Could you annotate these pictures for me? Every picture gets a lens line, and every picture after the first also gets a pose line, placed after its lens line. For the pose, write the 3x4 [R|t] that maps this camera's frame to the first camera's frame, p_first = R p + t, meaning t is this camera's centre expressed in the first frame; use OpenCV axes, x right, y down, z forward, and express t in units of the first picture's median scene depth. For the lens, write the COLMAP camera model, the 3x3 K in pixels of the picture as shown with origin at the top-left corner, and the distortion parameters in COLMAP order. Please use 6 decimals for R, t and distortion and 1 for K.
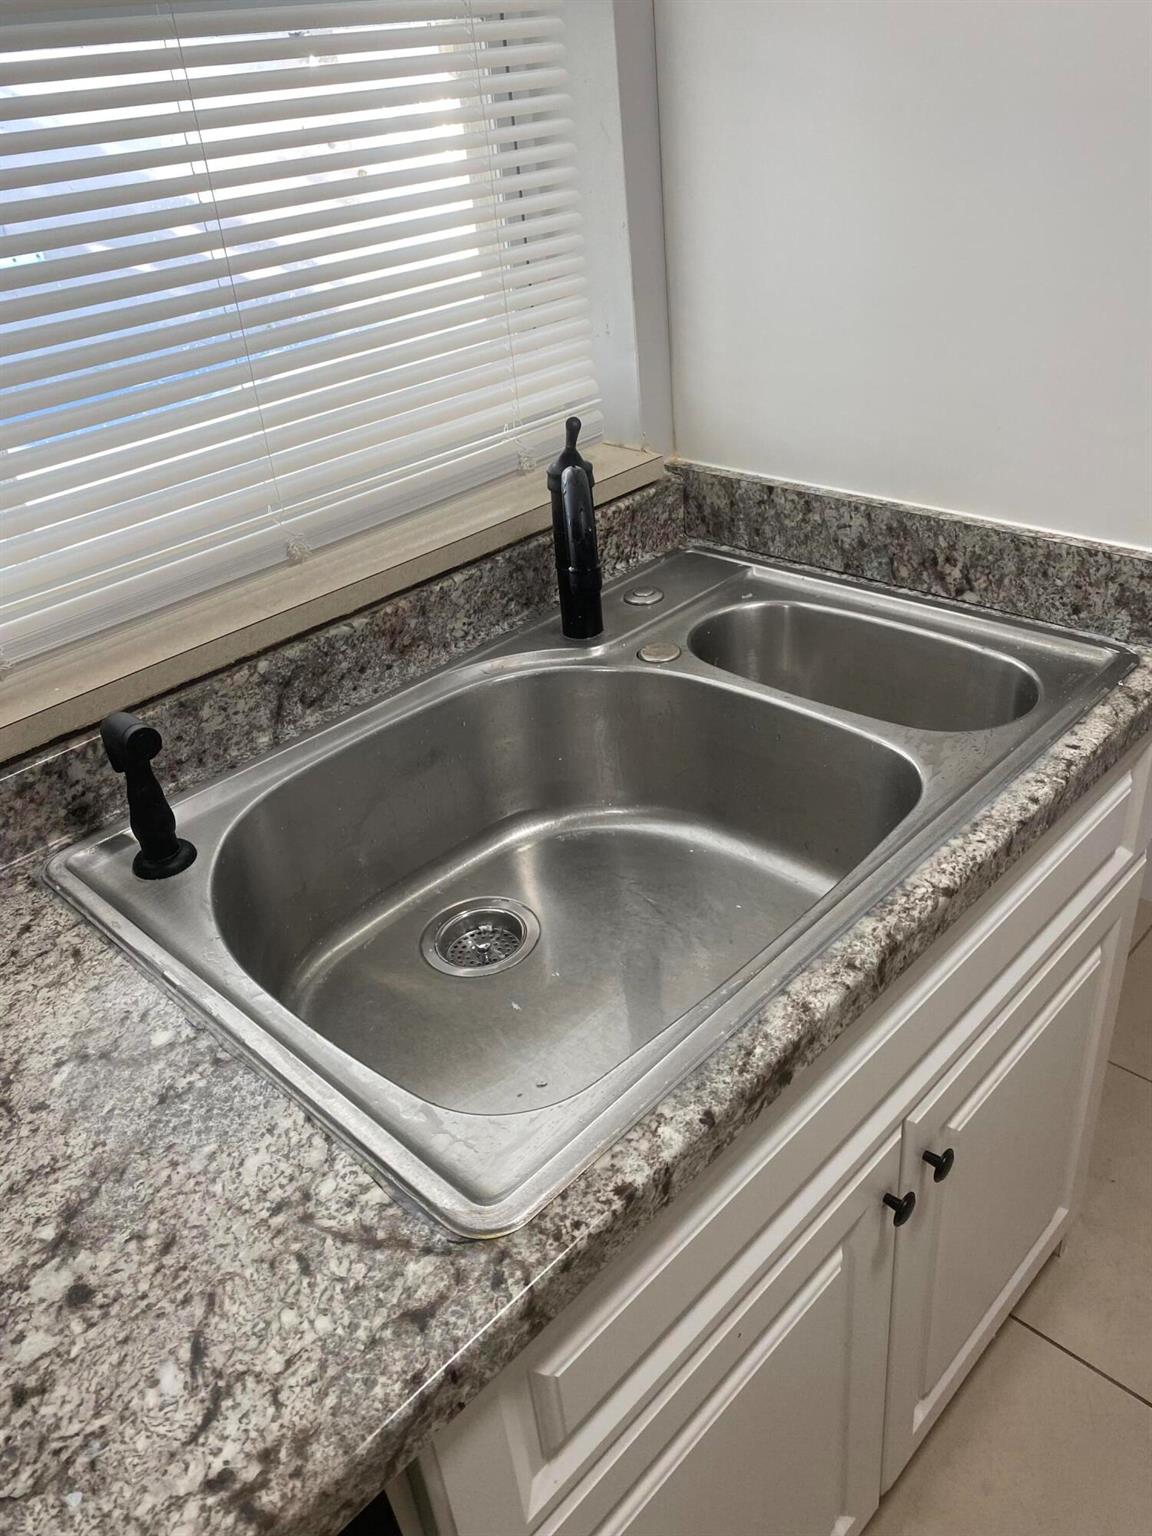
lens RADIAL K [[1177.2, 0, 577.2], [0, 1177.2, 767.3], [0, 0, 1]] dist [0.052943, -0.010199]
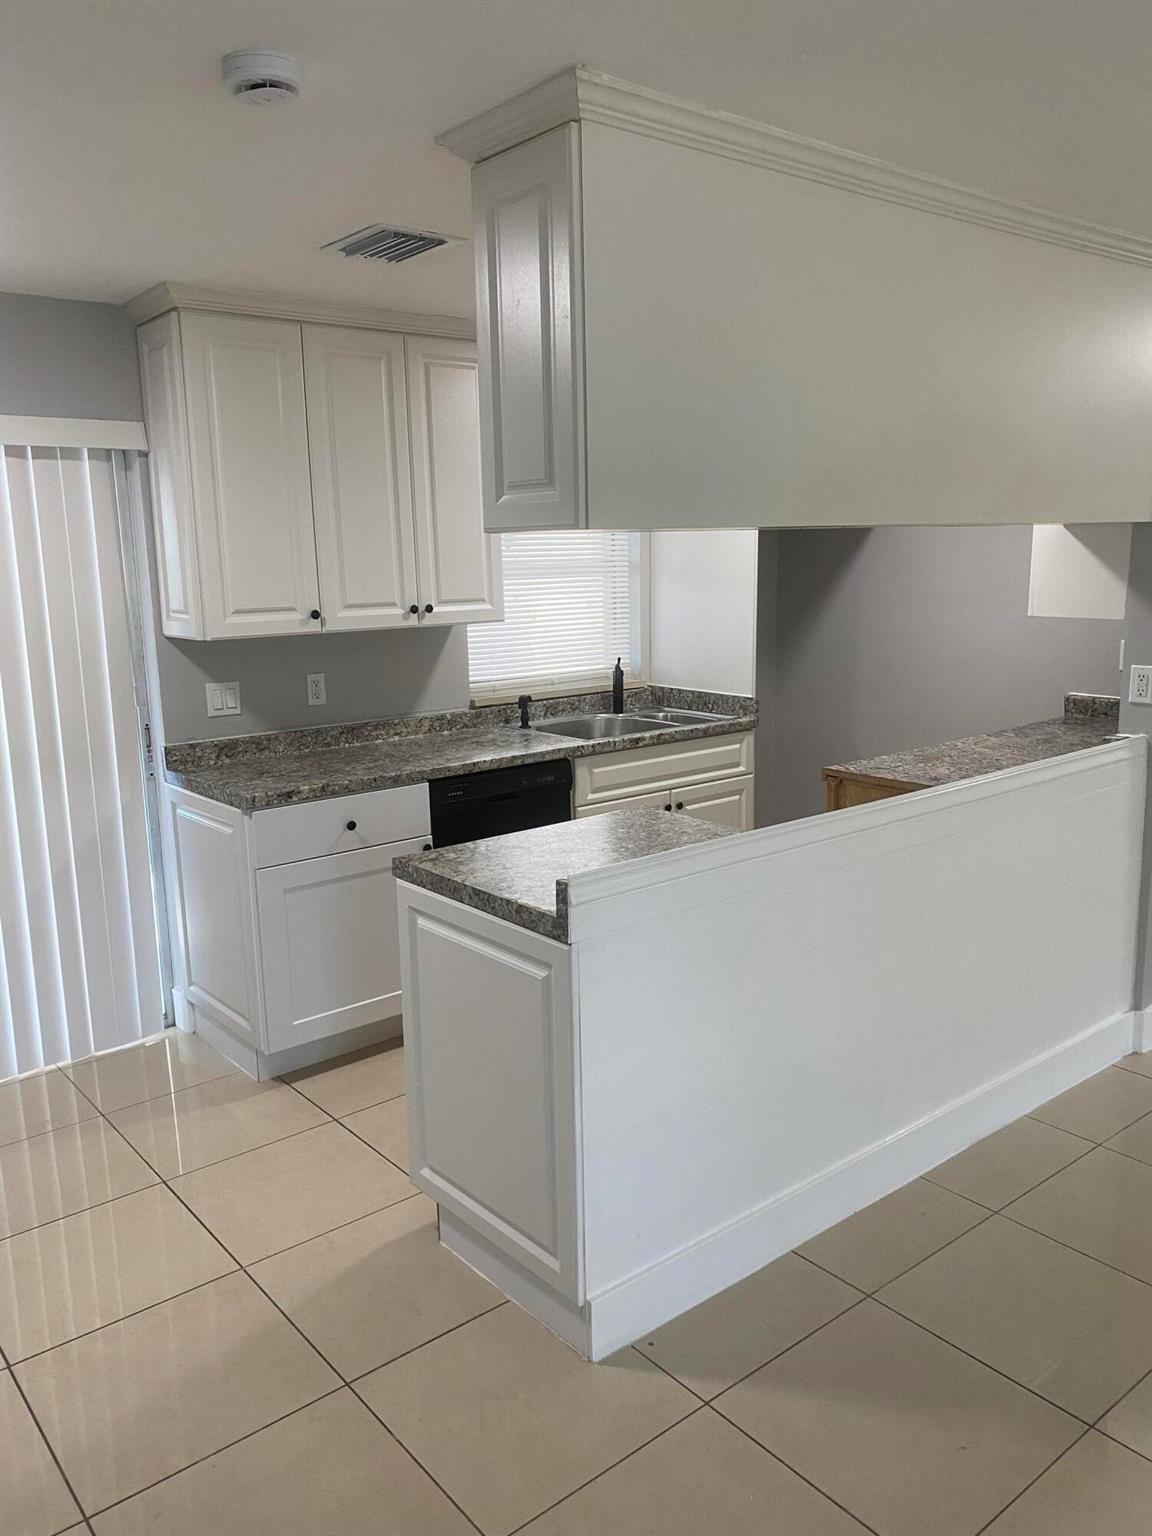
lens RADIAL K [[1177.2, 0, 575.6], [0, 1177.2, 770.0], [0, 0, 1]] dist [0.052943, -0.010199]
pose [[0.991387, 0.087888, -0.097090, 0.262246], [-0.115460, 0.936445, -0.331271, 1.374464], [0.061805, 0.339628, 0.938527, -2.628267]]
